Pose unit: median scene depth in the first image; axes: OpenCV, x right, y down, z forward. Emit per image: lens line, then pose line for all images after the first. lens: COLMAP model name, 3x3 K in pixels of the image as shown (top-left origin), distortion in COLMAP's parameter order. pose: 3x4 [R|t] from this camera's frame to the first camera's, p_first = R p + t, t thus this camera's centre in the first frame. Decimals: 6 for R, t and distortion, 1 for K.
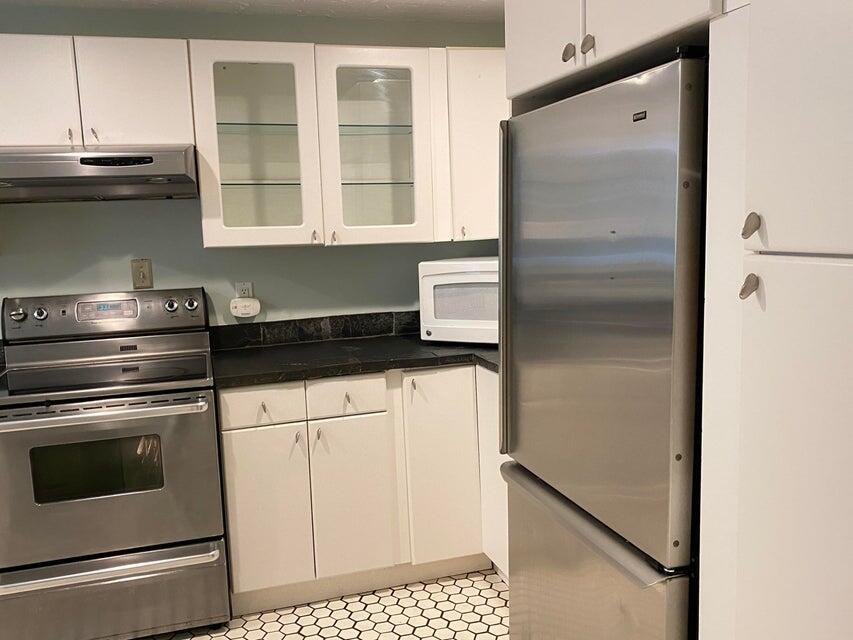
lens RADIAL K [[746.9, 0, 423.3], [0, 746.9, 322.8], [0, 0, 1]] dist [0.100863, -0.106682]
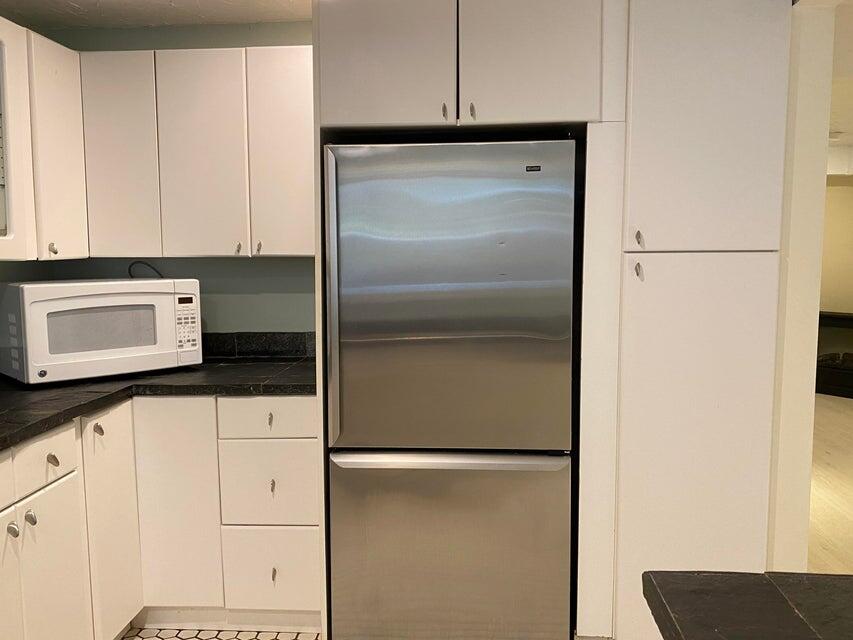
lens RADIAL K [[746.9, 0, 423.3], [0, 746.9, 322.8], [0, 0, 1]] dist [0.100863, -0.106682]
pose [[0.368980, -0.084707, 0.925569, -0.623583], [0.123935, 0.991429, 0.041328, -0.024766], [-0.921137, 0.099461, 0.376316, 0.326396]]
